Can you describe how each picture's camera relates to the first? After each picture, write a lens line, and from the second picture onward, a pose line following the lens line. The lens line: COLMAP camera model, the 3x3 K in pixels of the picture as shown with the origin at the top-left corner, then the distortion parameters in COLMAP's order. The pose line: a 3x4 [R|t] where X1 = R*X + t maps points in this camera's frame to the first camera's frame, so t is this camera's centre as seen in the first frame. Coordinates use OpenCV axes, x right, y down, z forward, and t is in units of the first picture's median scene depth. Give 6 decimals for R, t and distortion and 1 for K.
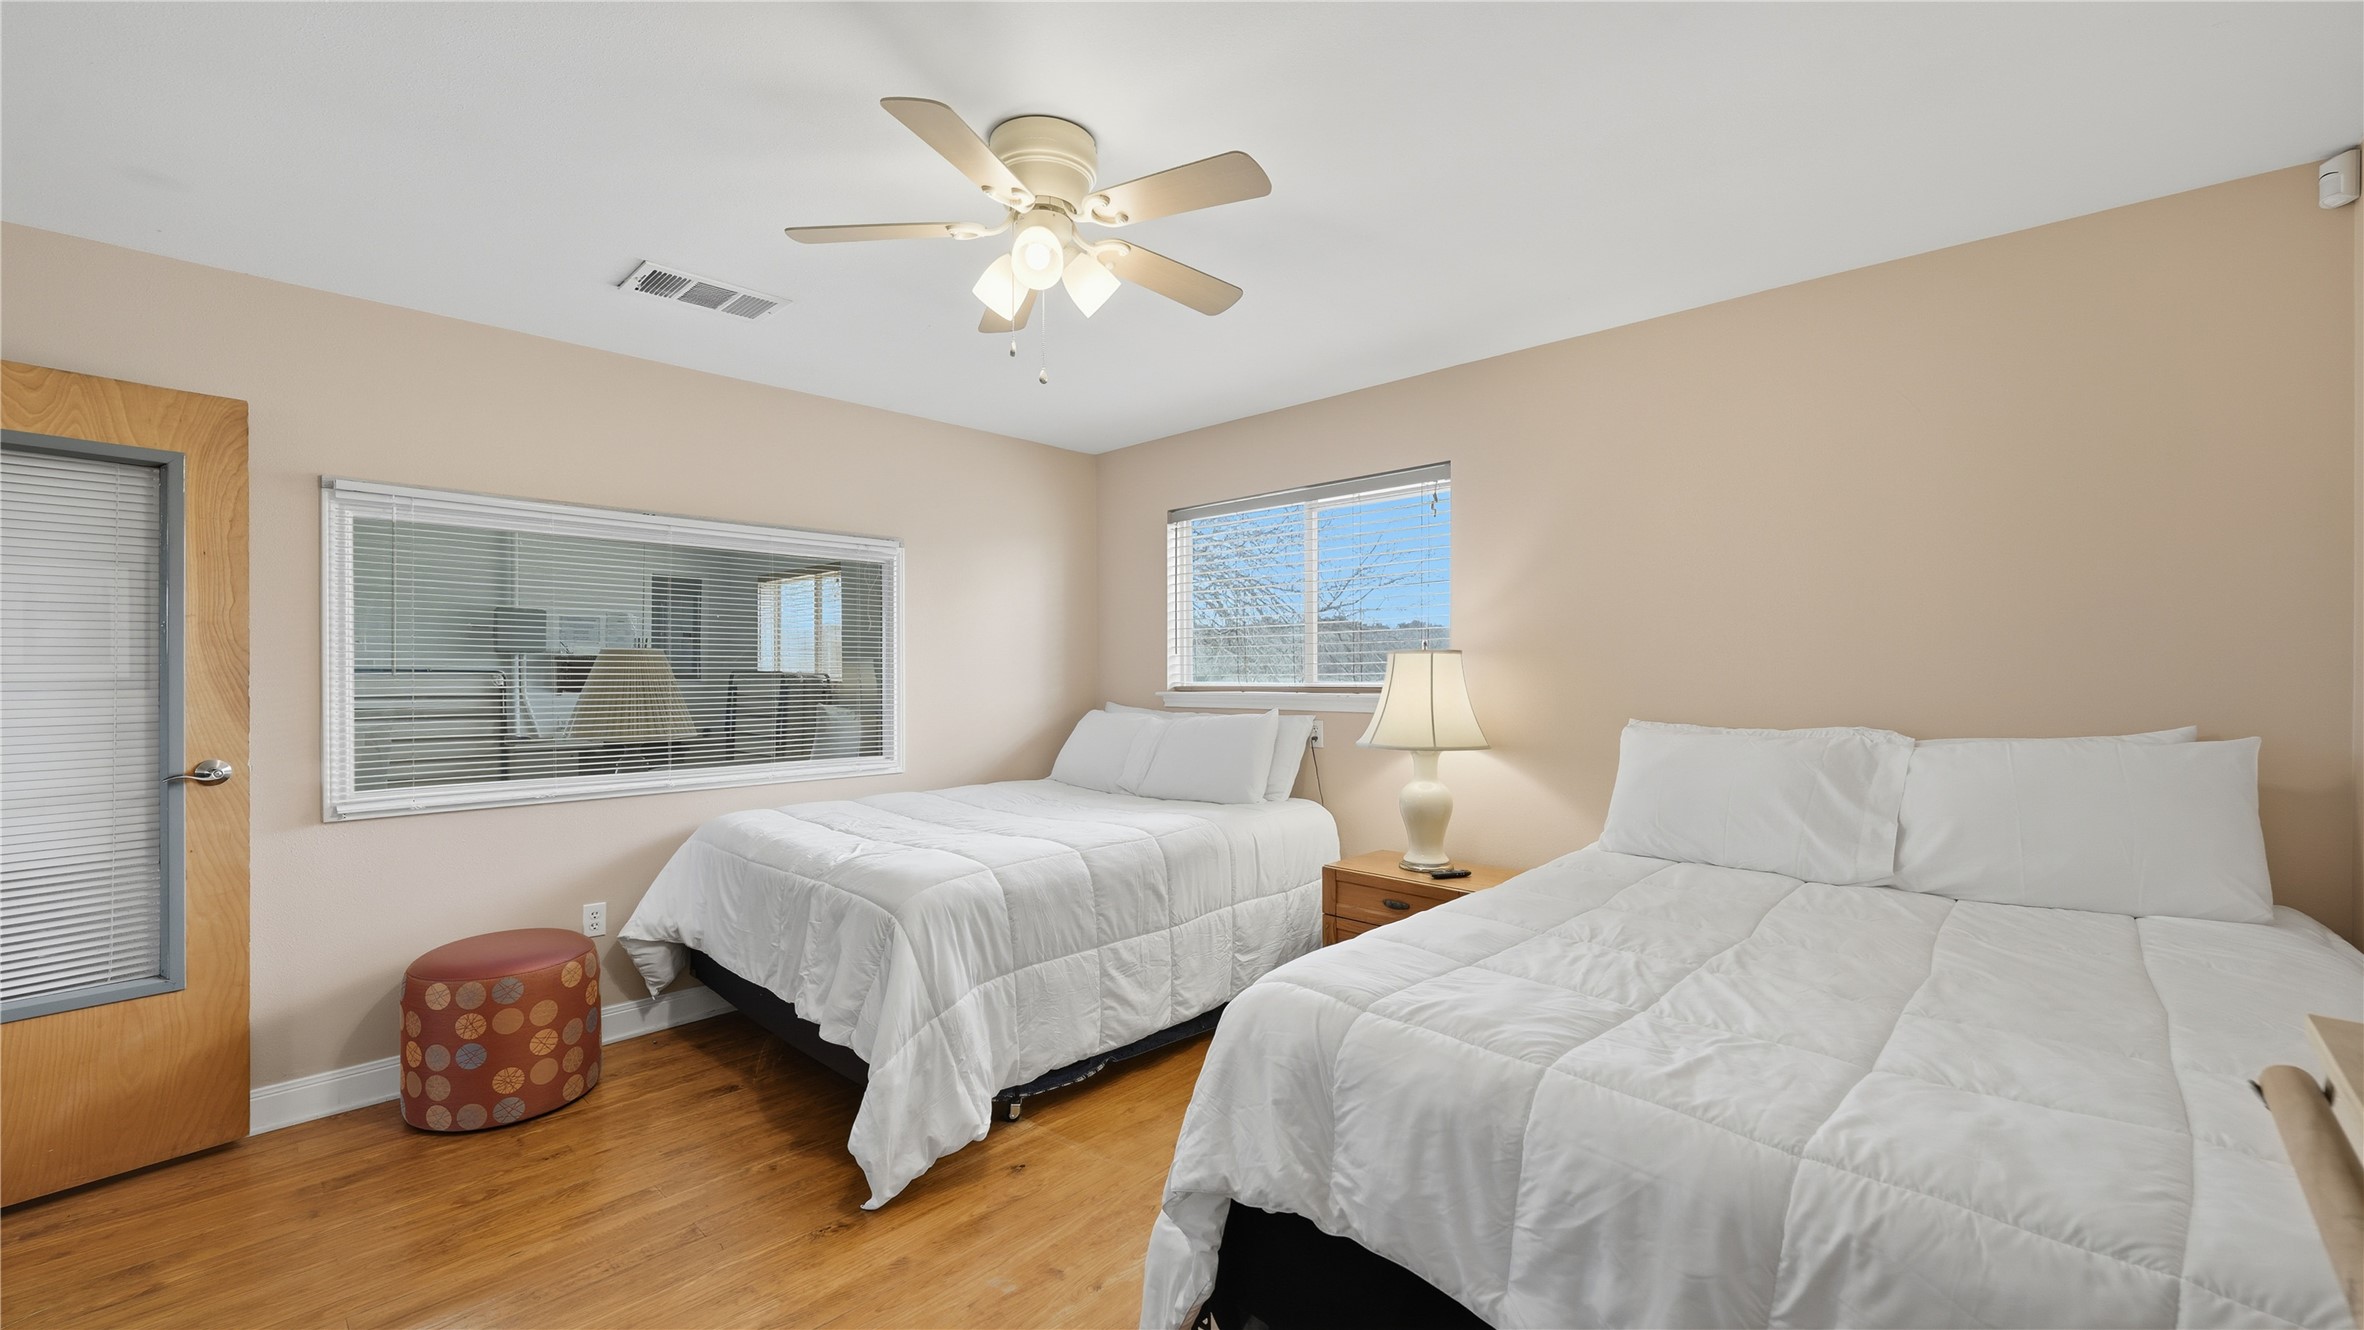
lens RADIAL K [[948.1, 0, 1180.6], [0, 948.1, 667.7], [0, 0, 1]] dist [-0.003300, -0.000455]
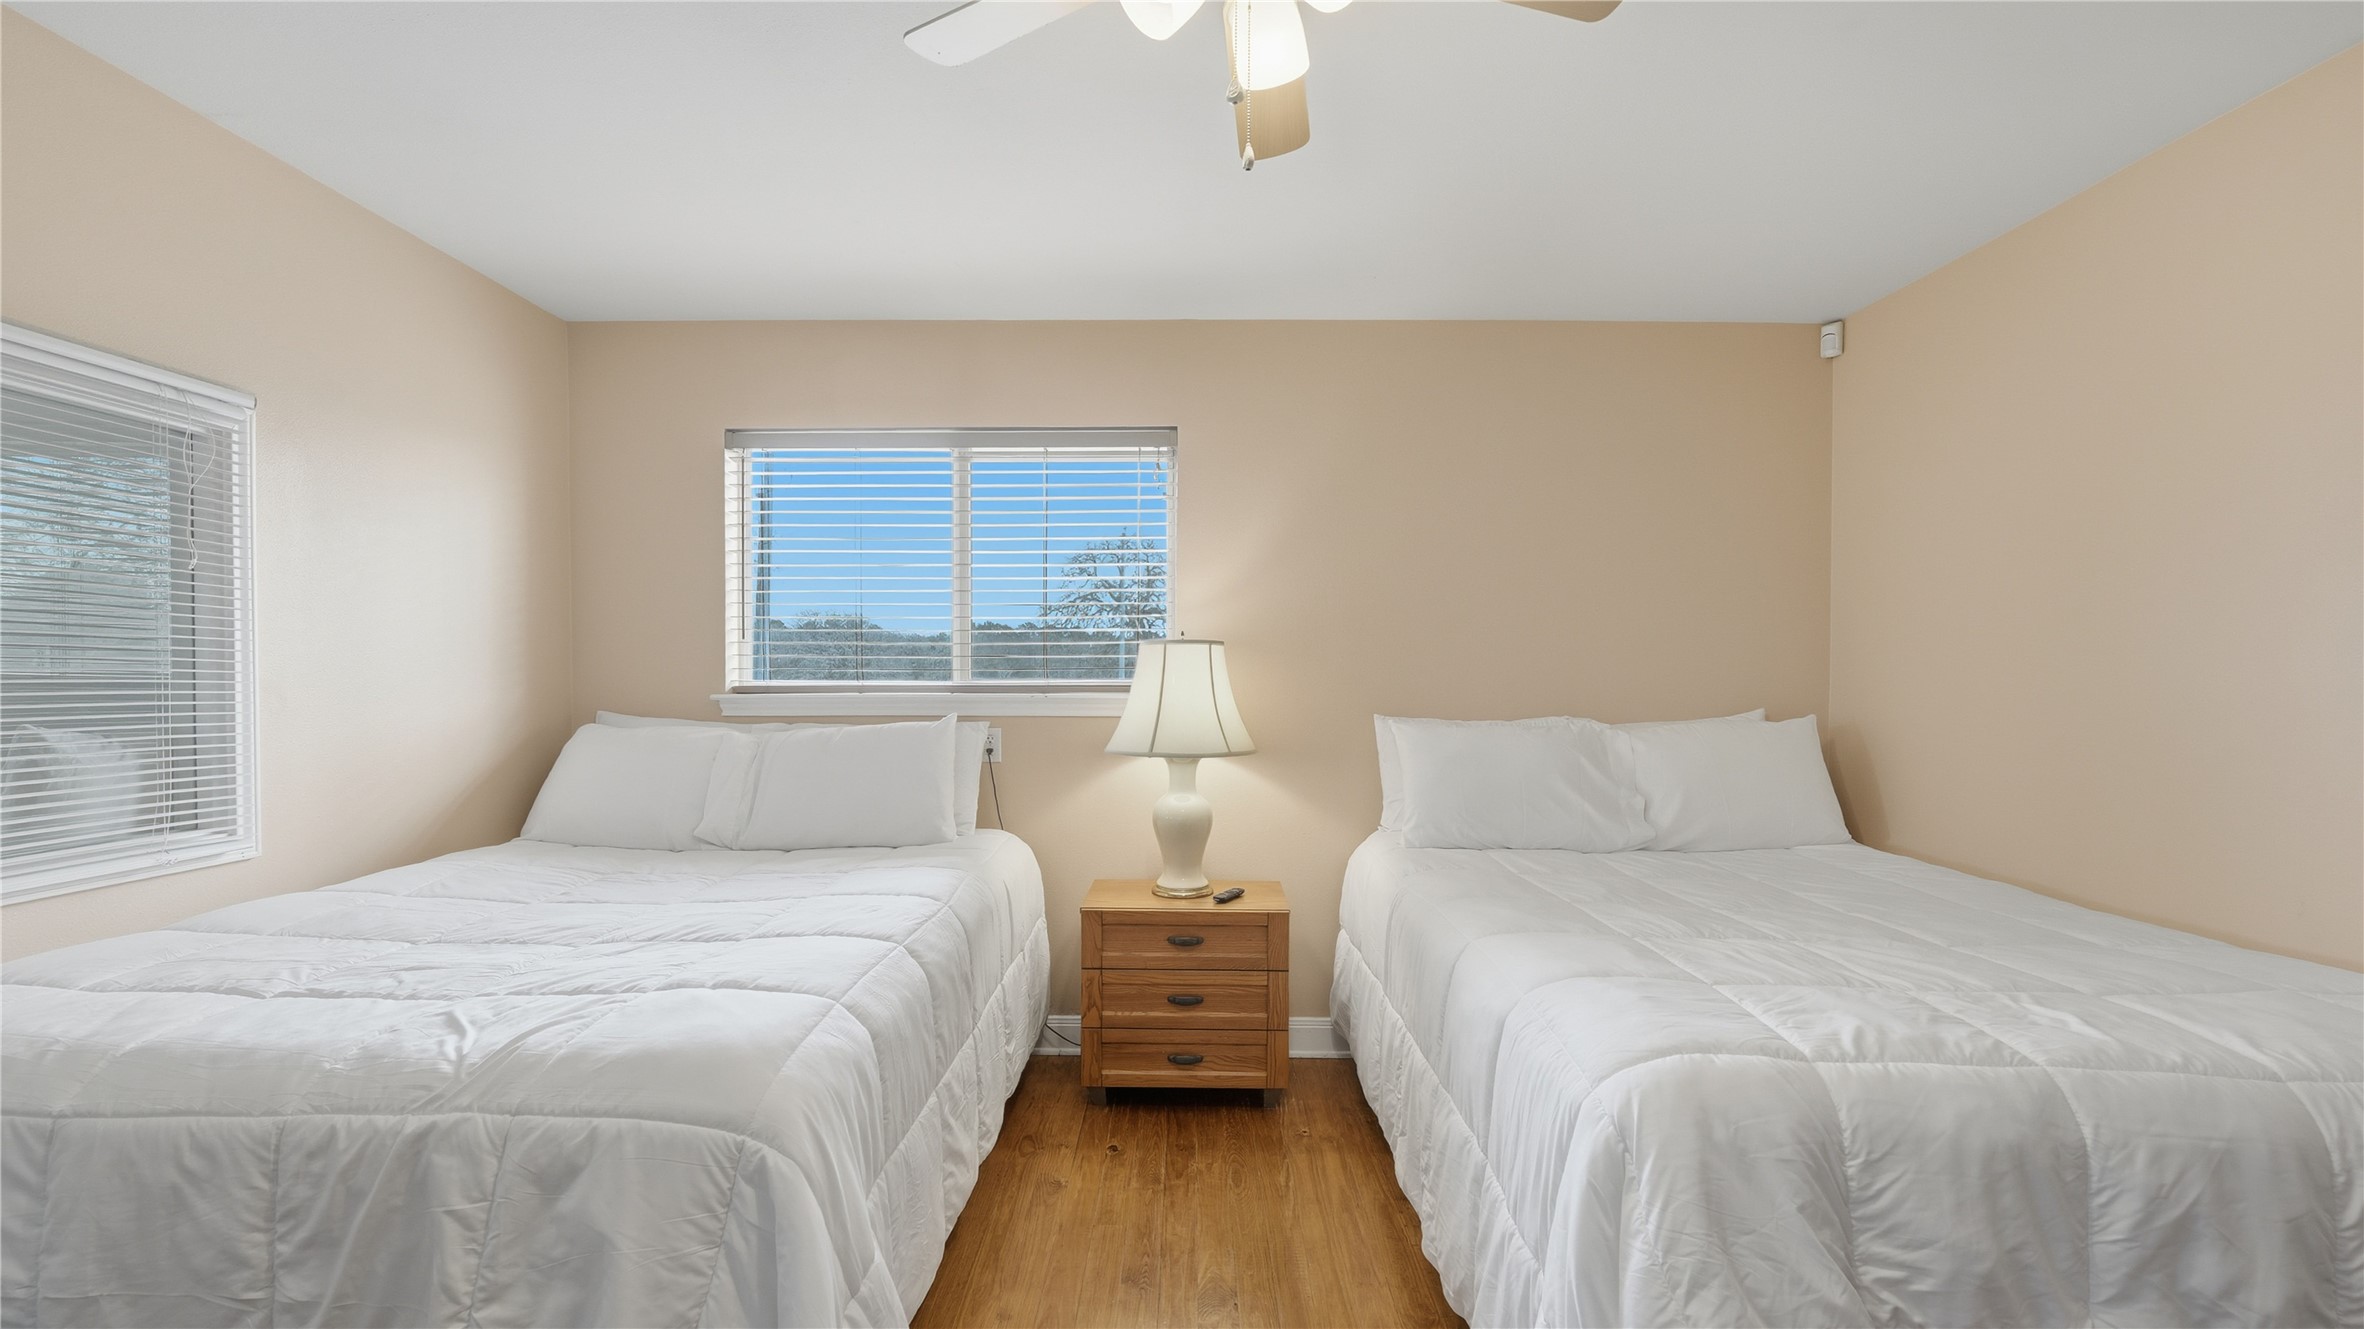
lens RADIAL K [[995.5, 0, 1189.2], [0, 995.5, 687.5], [0, 0, 1]] dist [-0.000260, -0.000656]
pose [[0.725415, -0.003067, 0.688305, -0.369593], [-0.008207, 0.999880, 0.013105, 0.011650], [-0.688263, -0.015156, 0.725303, 0.342642]]
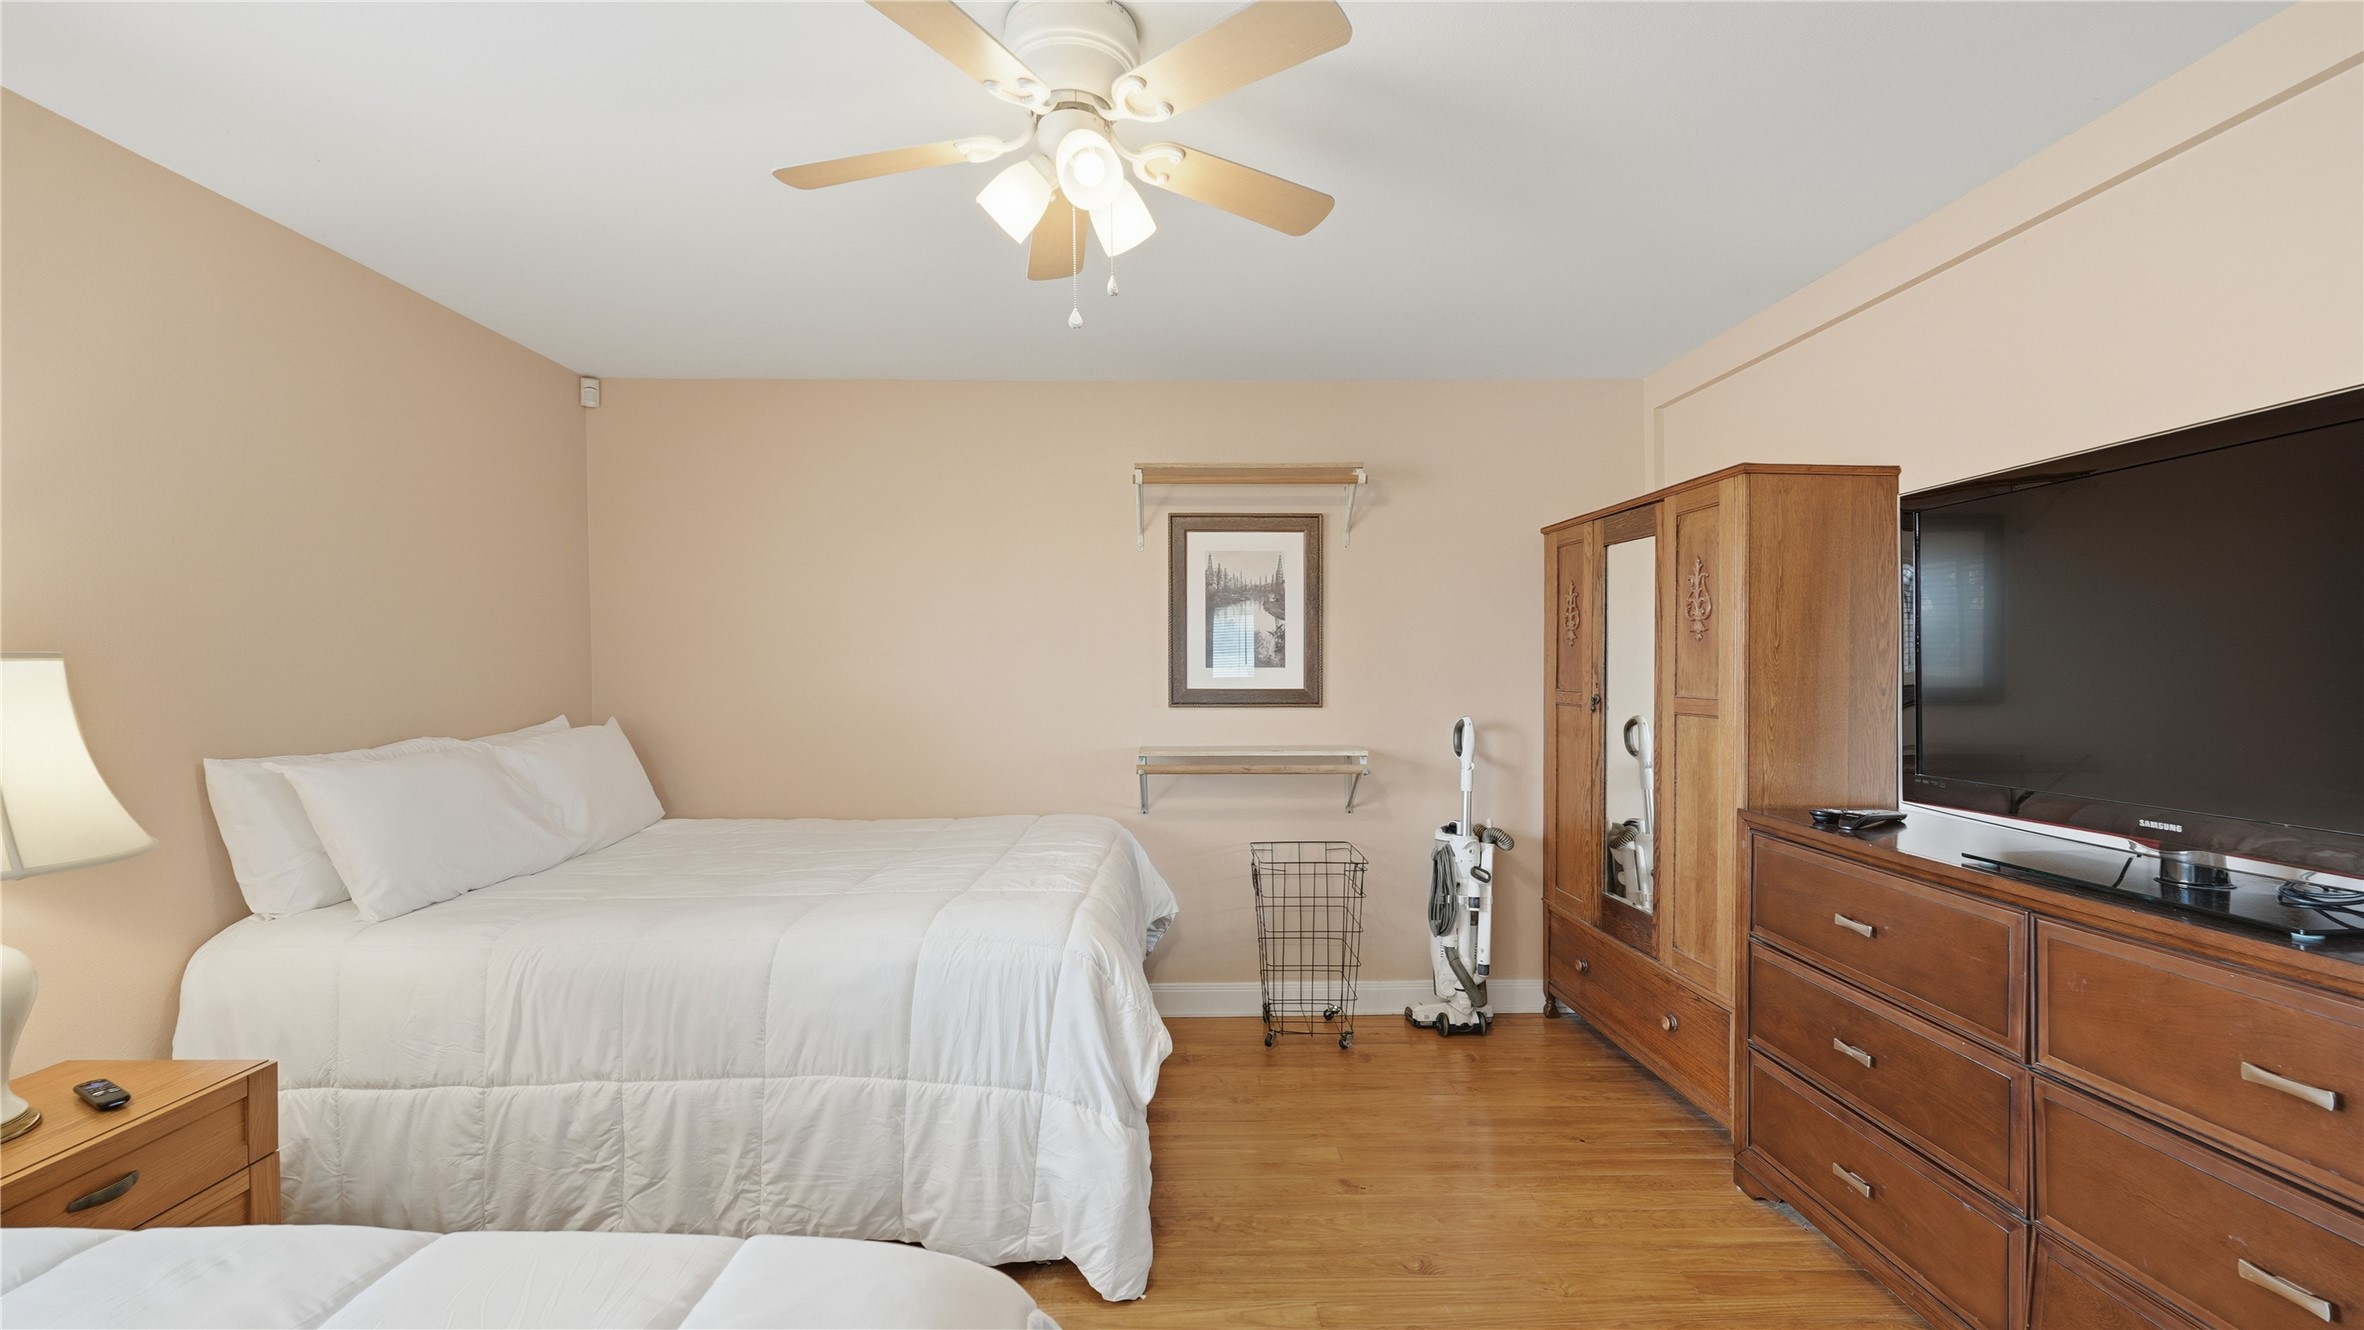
lens RADIAL K [[948.1, 0, 1180.6], [0, 948.1, 667.7], [0, 0, 1]] dist [-0.003300, -0.000455]
pose [[-0.714881, 0.010358, 0.699170, -0.460656], [0.010612, 0.999936, -0.003964, 0.000154], [-0.699166, 0.004586, -0.714945, 0.924982]]
